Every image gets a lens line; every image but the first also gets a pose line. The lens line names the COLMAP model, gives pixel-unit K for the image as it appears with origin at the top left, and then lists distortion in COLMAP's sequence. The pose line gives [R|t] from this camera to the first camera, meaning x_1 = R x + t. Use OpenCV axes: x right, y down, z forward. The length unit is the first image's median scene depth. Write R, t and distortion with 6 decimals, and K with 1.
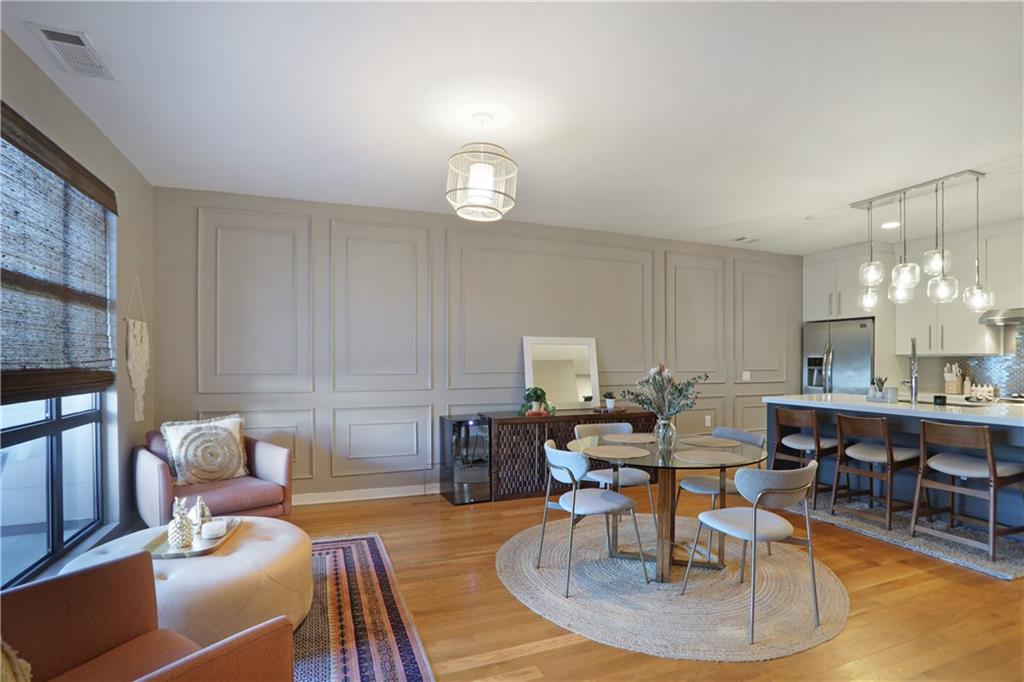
lens RADIAL K [[495.8, 0, 512.5], [0, 495.8, 363.2], [0, 0, 1]] dist [-0.000898, 0.000106]
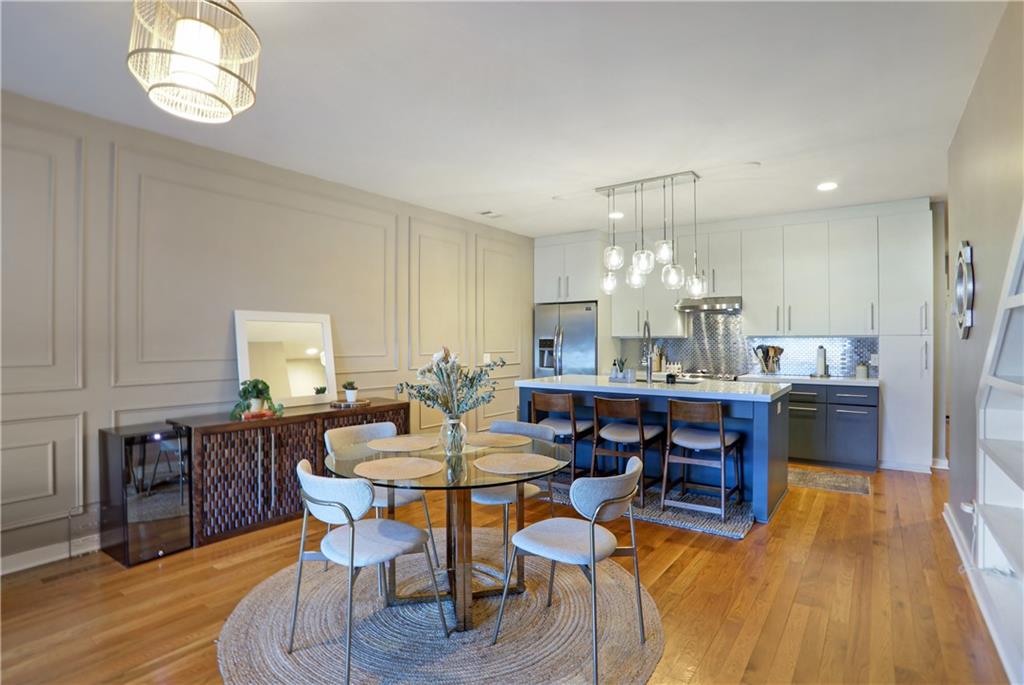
lens RADIAL K [[531.0, 0, 493.8], [0, 531.0, 340.1], [0, 0, 1]] dist [-0.087583, 0.057362]
pose [[0.864739, 0.000047, 0.502221, -0.043900], [0.004382, 0.999961, -0.007638, -0.002538], [-0.502202, 0.008806, 0.864706, 0.185646]]
